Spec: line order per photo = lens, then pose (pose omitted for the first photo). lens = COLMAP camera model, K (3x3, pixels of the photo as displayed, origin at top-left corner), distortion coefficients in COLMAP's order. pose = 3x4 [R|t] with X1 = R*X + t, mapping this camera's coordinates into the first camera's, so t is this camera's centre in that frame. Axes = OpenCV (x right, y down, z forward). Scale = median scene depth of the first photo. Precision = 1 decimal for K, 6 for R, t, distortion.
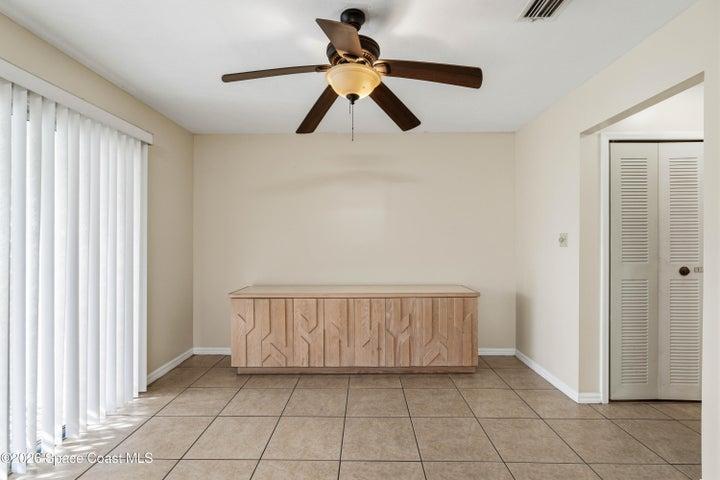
lens RADIAL K [[326.4, 0, 359.8], [0, 326.4, 241.2], [0, 0, 1]] dist [-0.008313, 0.003309]
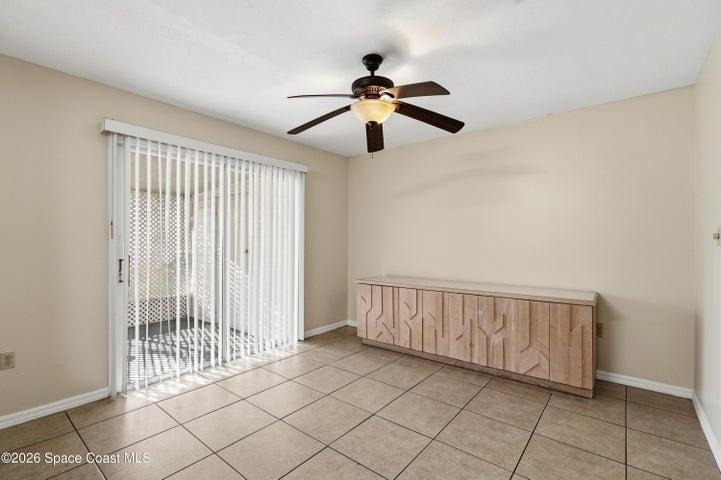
lens RADIAL K [[326.8, 0, 357.1], [0, 326.8, 240.6], [0, 0, 1]] dist [-0.008313, 0.003309]
pose [[0.782949, 0.001098, -0.622085, 0.409385], [0.003153, 0.999979, 0.005734, -0.000502], [0.622077, -0.006451, 0.782929, -0.009925]]
